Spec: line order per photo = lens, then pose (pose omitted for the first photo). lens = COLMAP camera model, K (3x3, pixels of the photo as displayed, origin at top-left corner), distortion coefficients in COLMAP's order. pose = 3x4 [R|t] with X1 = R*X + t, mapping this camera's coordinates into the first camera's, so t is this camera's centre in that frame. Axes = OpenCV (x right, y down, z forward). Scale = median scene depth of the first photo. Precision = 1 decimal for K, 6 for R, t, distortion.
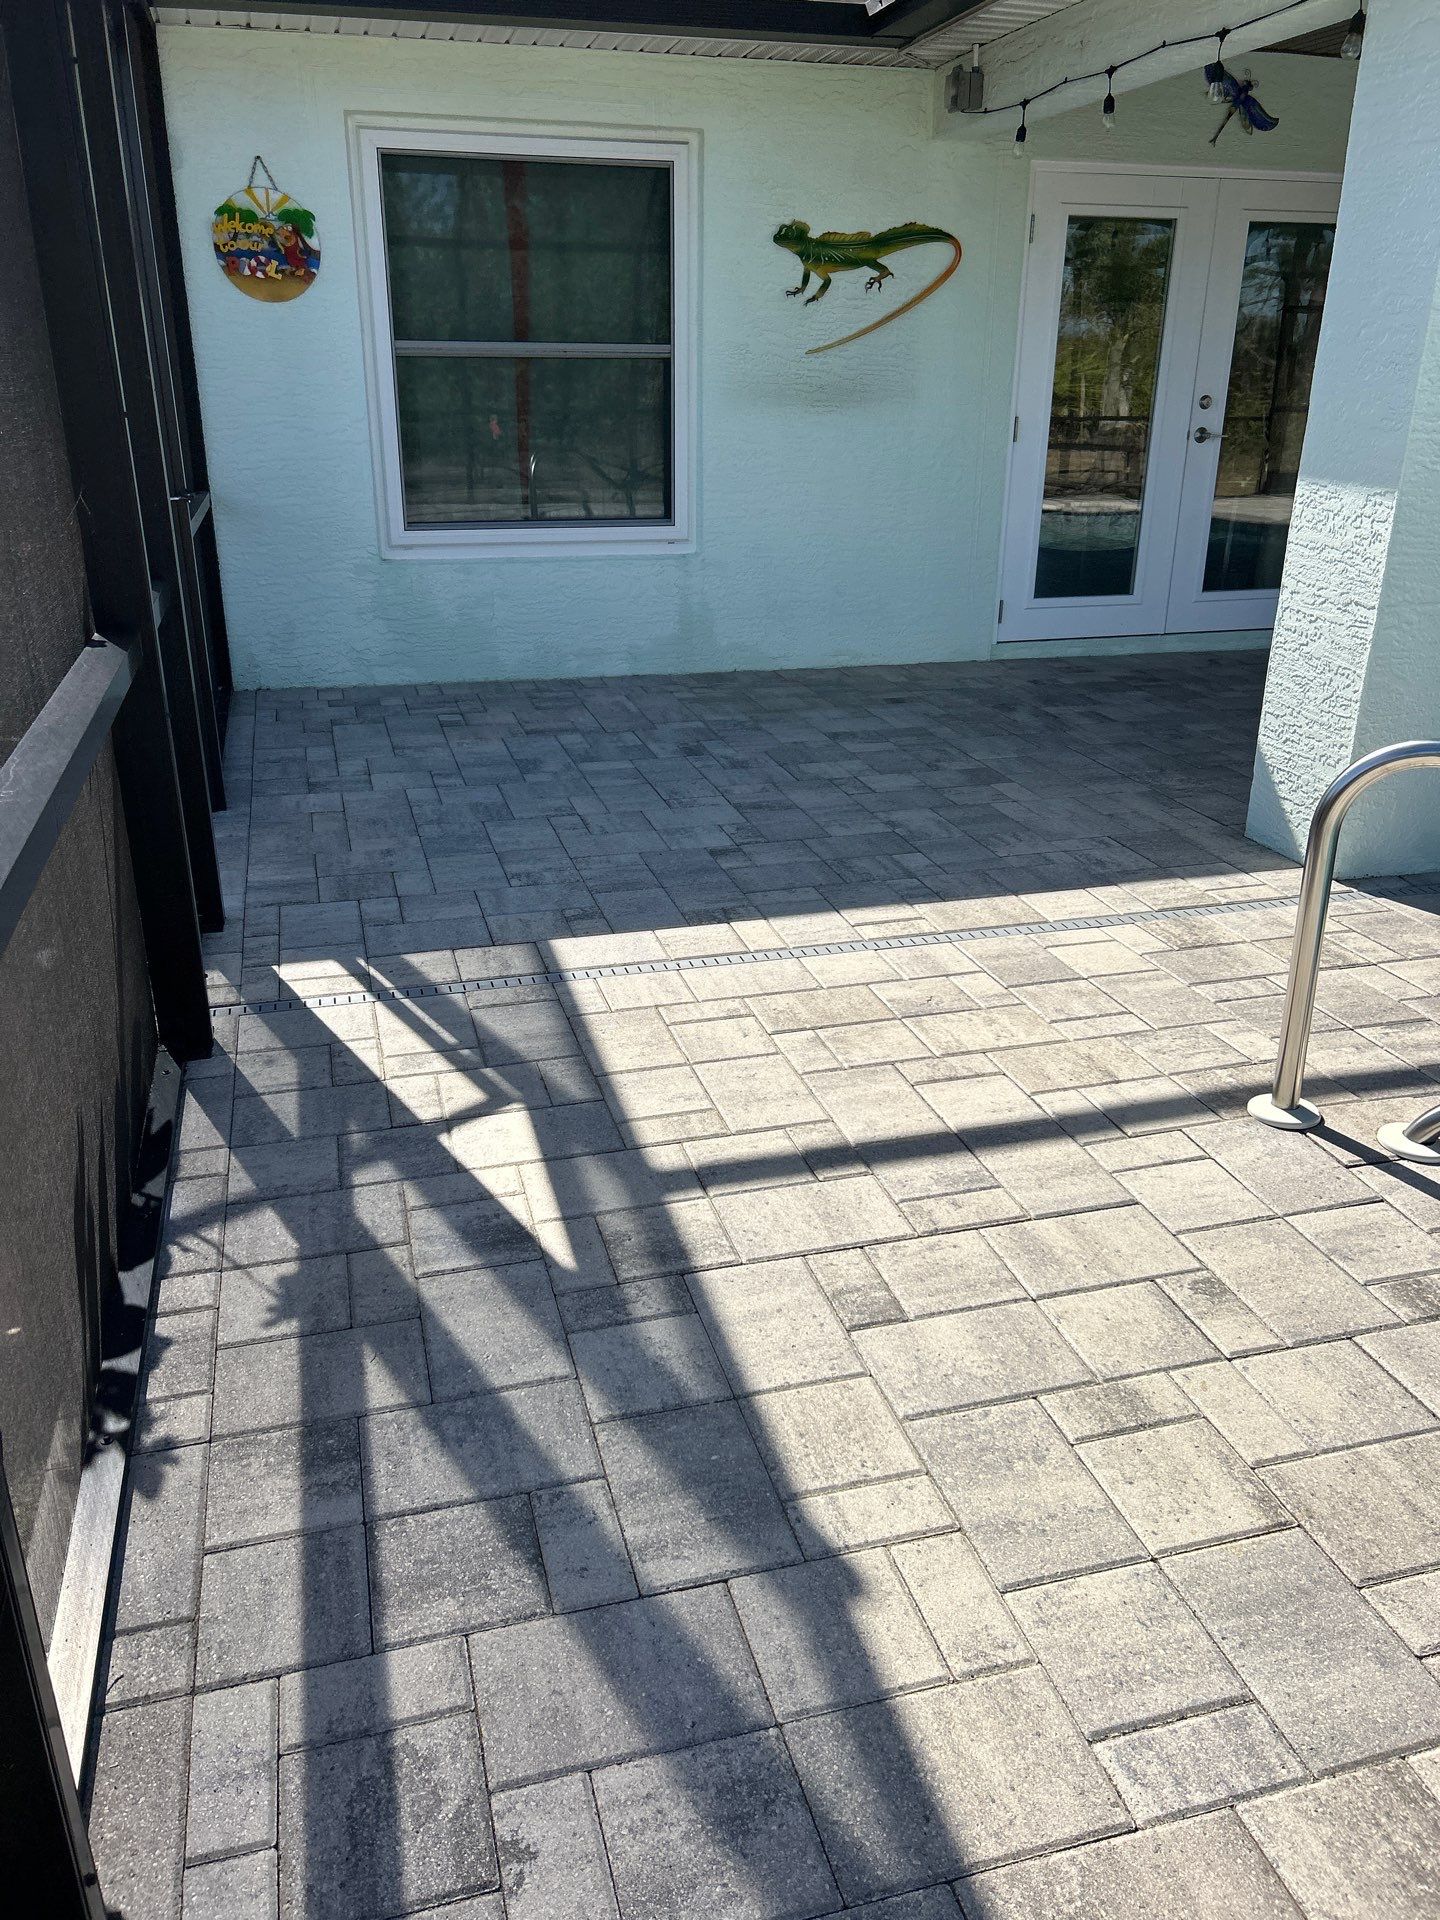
lens RADIAL K [[1449.3, 0, 695.8], [0, 1449.3, 946.0], [0, 0, 1]] dist [0.054538, -0.060666]
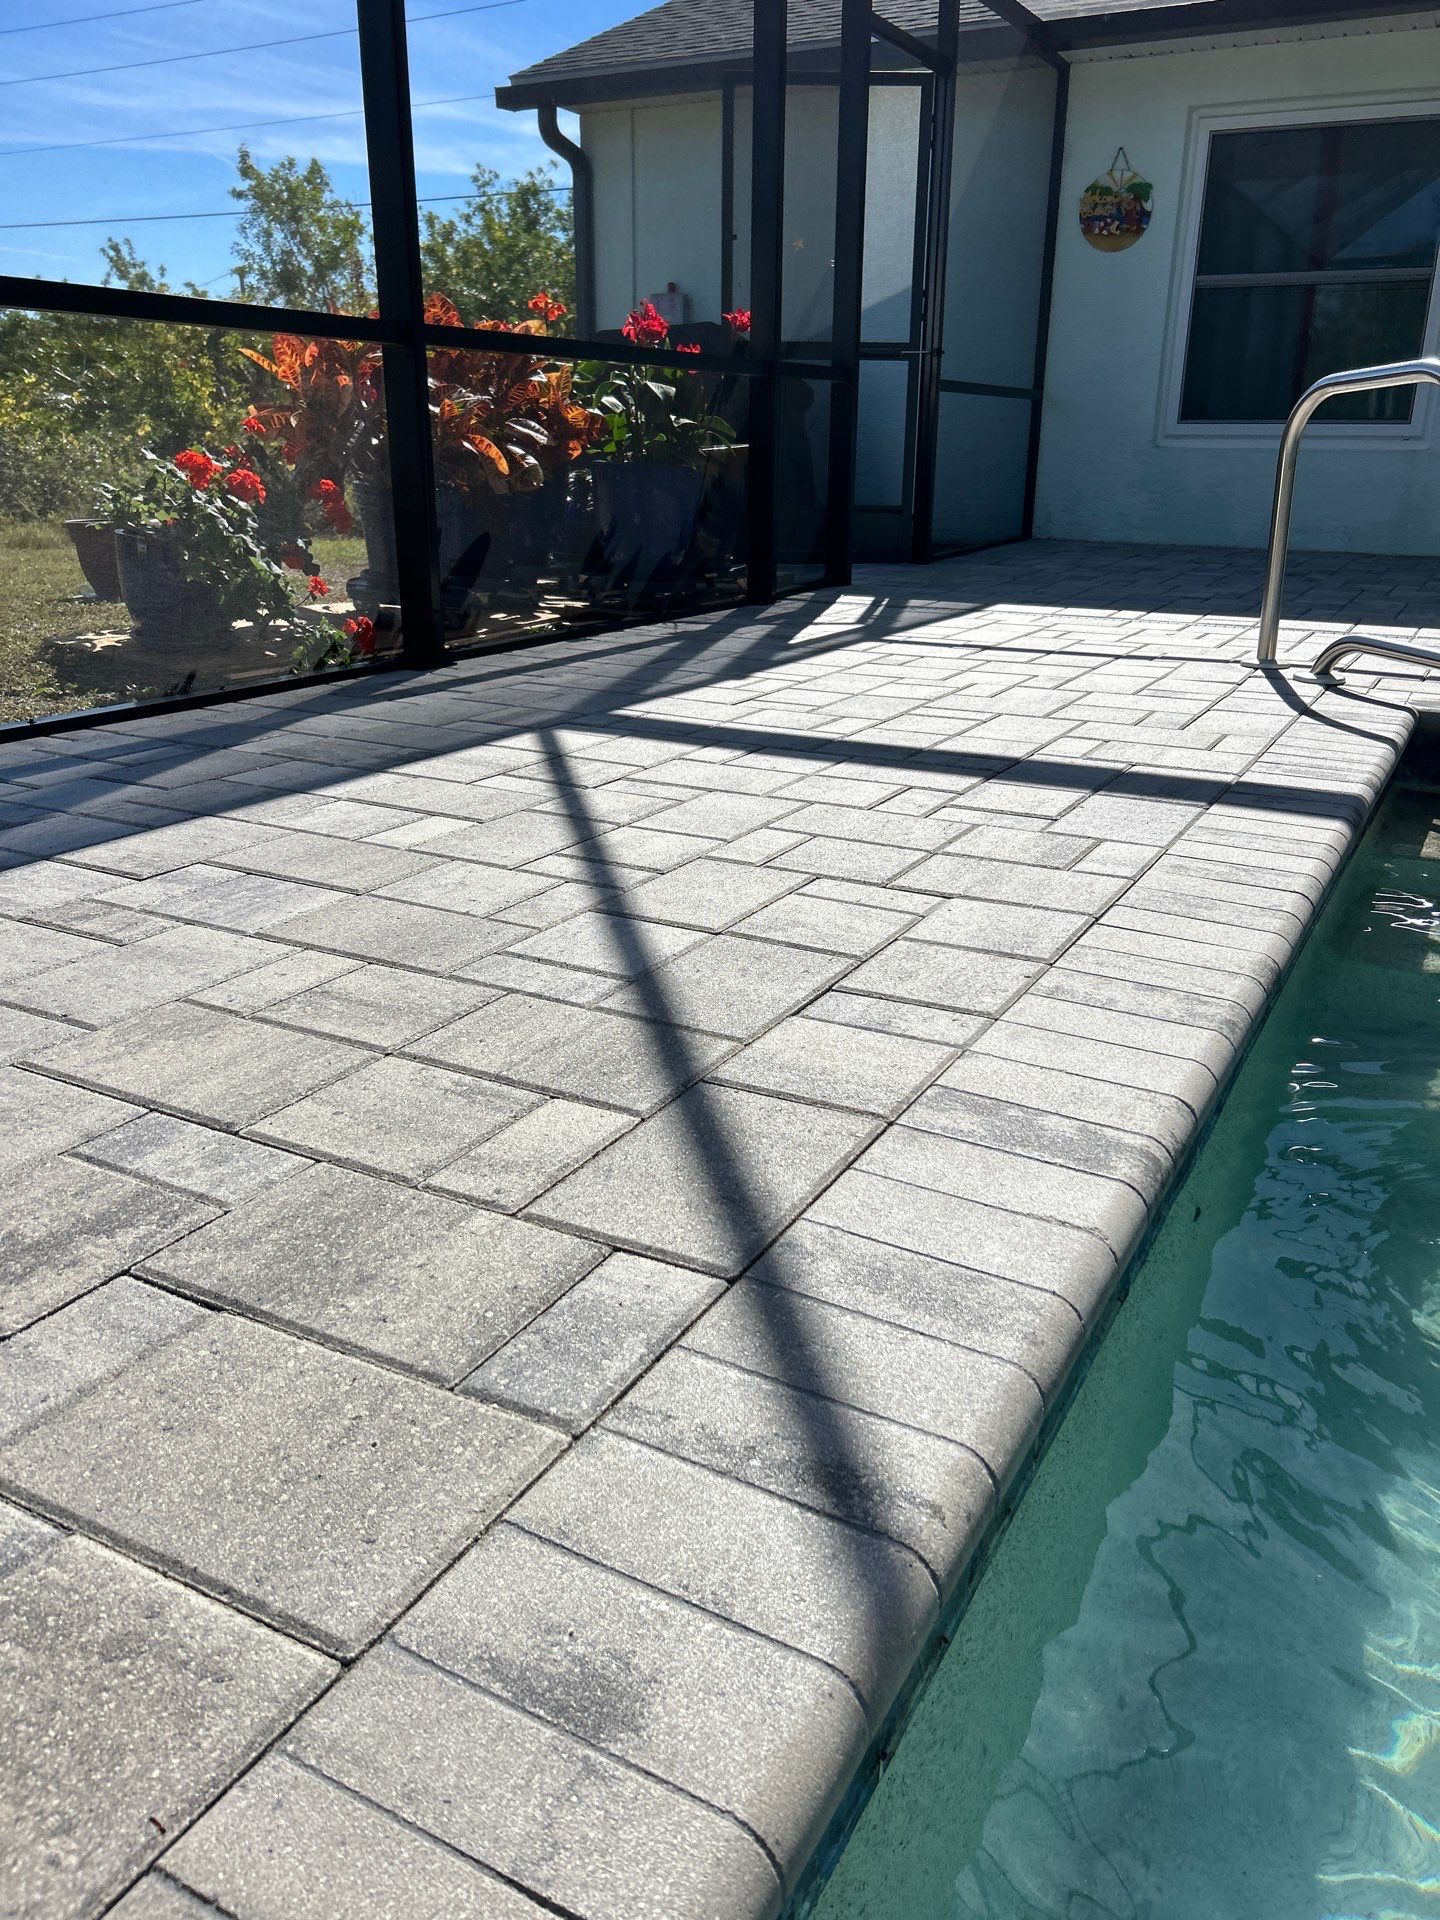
lens RADIAL K [[1449.3, 0, 727.2], [0, 1449.3, 961.9], [0, 0, 1]] dist [0.054538, -0.060666]
pose [[0.720660, 0.237624, -0.651294, 0.759838], [-0.264543, 0.962599, 0.058485, 0.334519], [0.640832, 0.130148, 0.756568, -0.301052]]
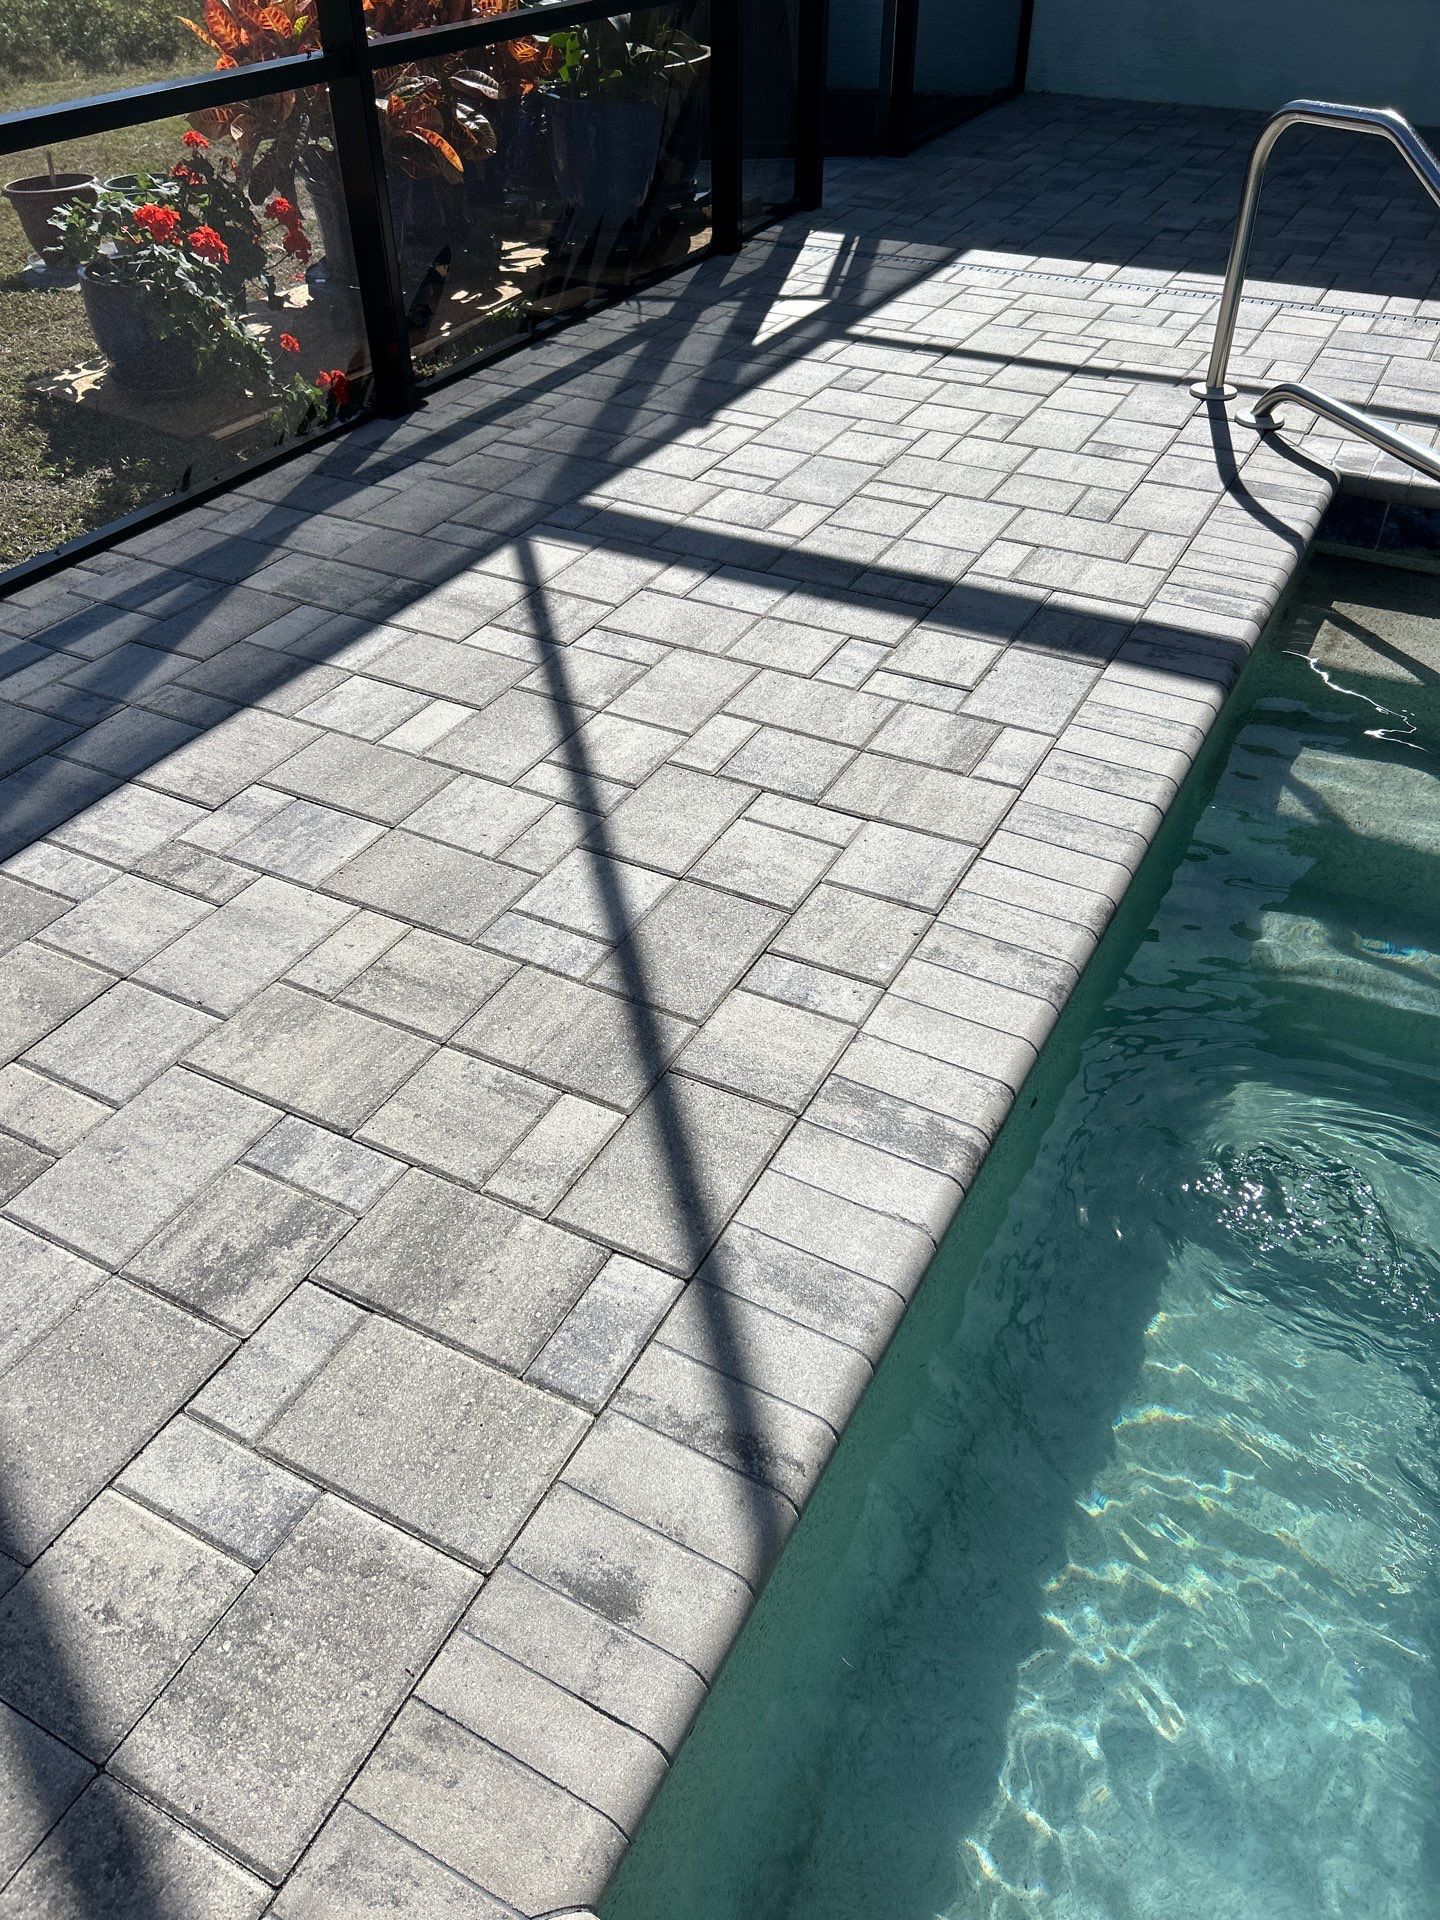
lens RADIAL K [[1449.3, 0, 705.2], [0, 1449.3, 956.9], [0, 0, 1]] dist [0.054538, -0.060666]
pose [[0.724227, 0.426960, -0.541480, 0.796844], [-0.246797, 0.893729, 0.374620, 0.145548], [0.643883, -0.137674, 0.752635, -0.402718]]
